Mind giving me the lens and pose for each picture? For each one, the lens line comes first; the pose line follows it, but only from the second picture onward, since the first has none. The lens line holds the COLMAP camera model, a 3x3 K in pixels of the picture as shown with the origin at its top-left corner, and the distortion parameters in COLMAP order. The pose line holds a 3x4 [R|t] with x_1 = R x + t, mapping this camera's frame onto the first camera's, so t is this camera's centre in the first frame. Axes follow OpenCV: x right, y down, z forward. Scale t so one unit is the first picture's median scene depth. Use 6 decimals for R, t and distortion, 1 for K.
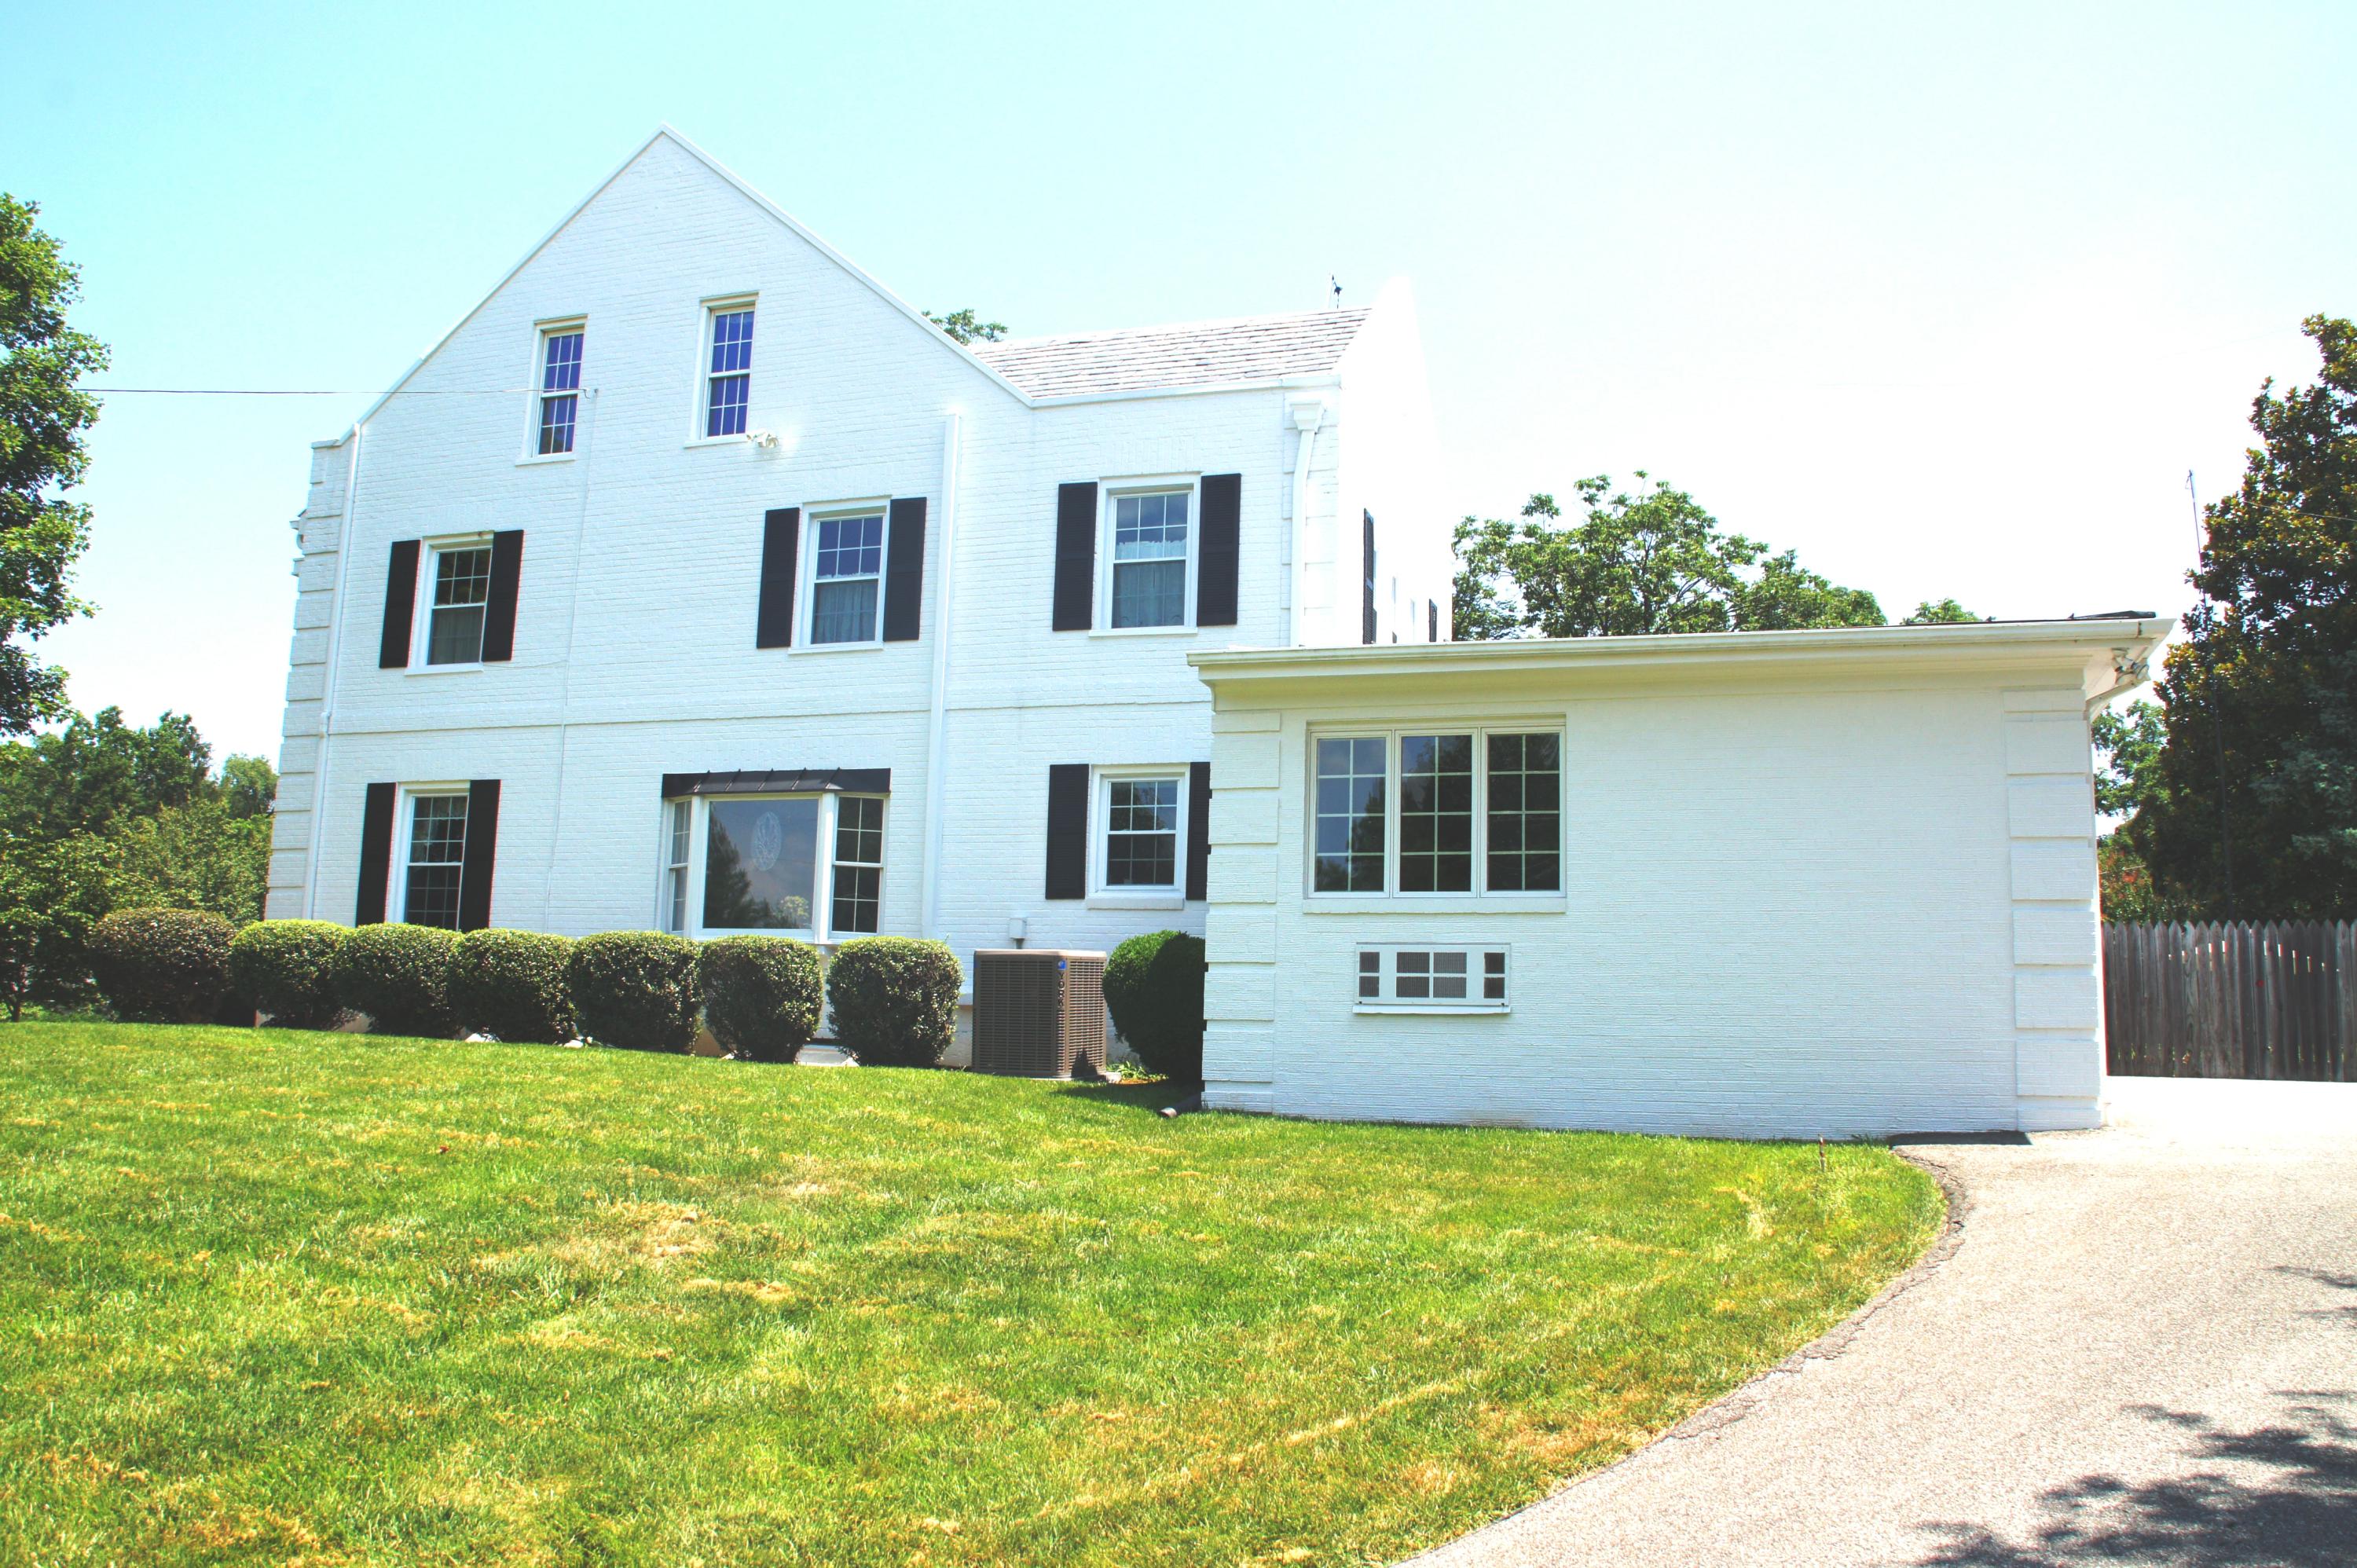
lens RADIAL K [[1935.4, 0, 1185.2], [0, 1935.4, 783.3], [0, 0, 1]] dist [-0.108229, 0.071953]
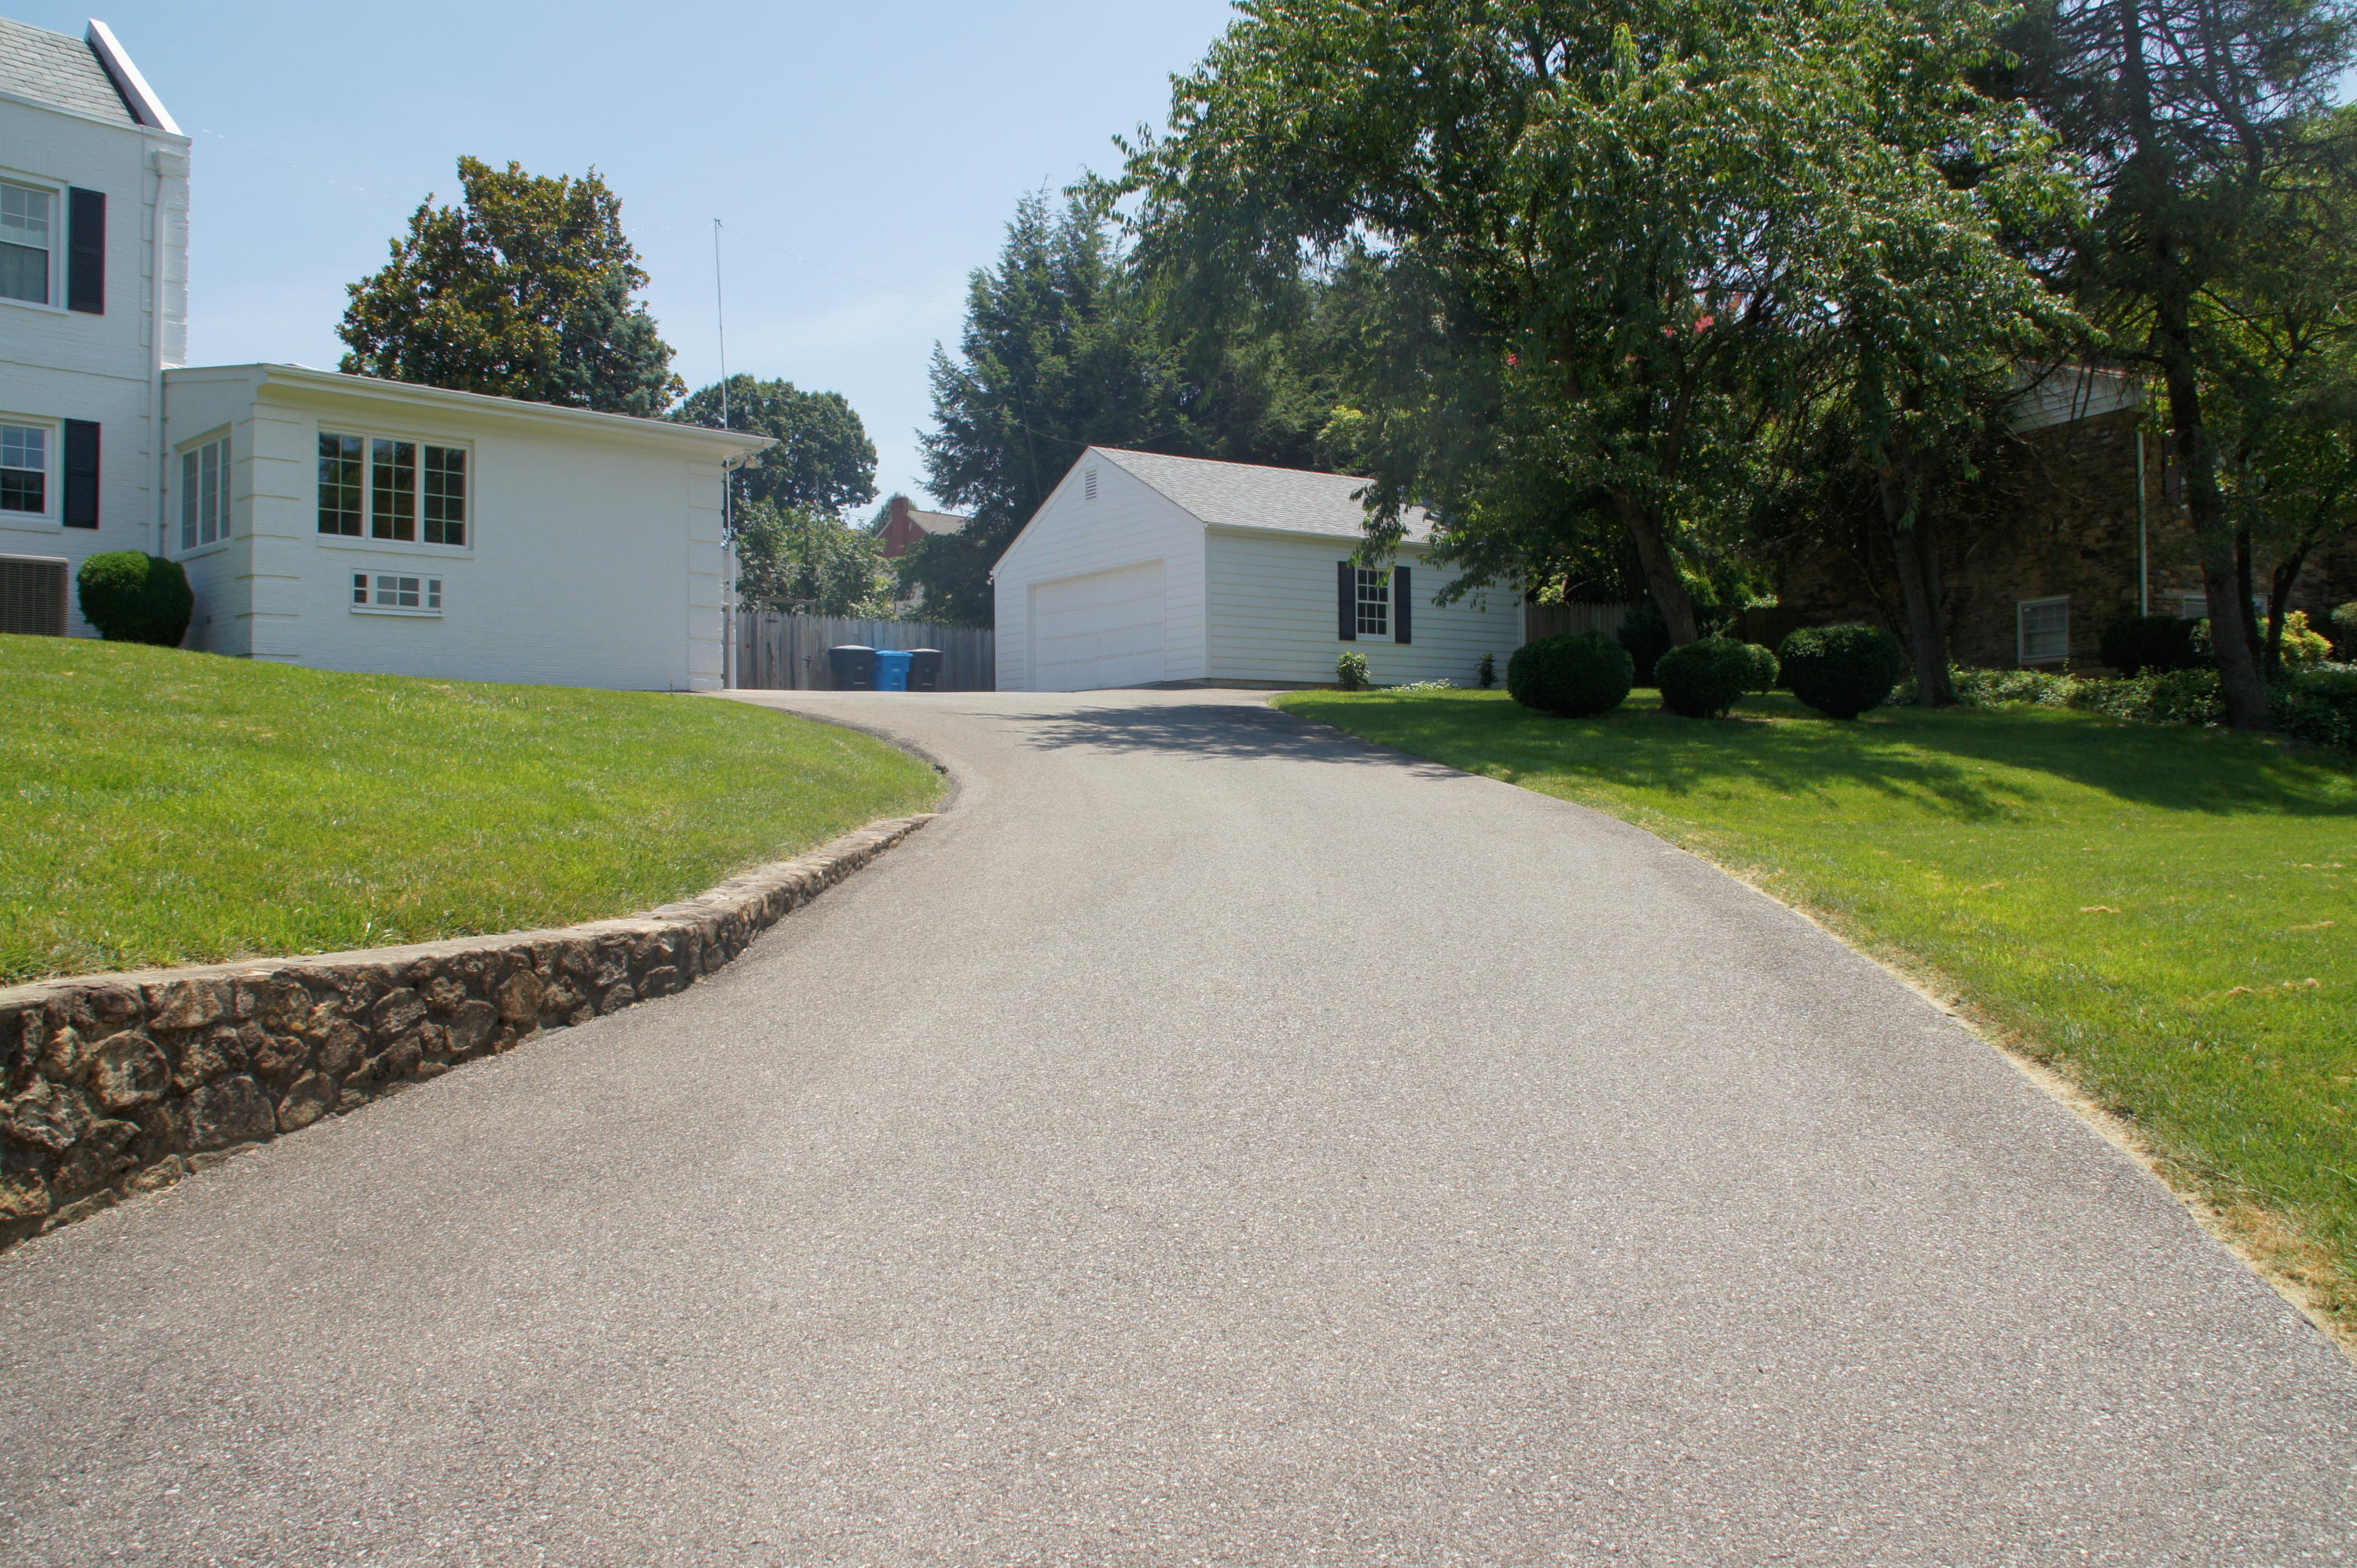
lens RADIAL K [[1935.4, 0, 1199.8], [0, 1935.4, 772.2], [0, 0, 1]] dist [-0.108229, 0.071953]
pose [[0.448017, -0.020009, 0.893801, -0.981739], [-0.116857, 0.989862, 0.080734, 0.041697], [-0.886355, -0.140617, 0.441136, -0.315141]]
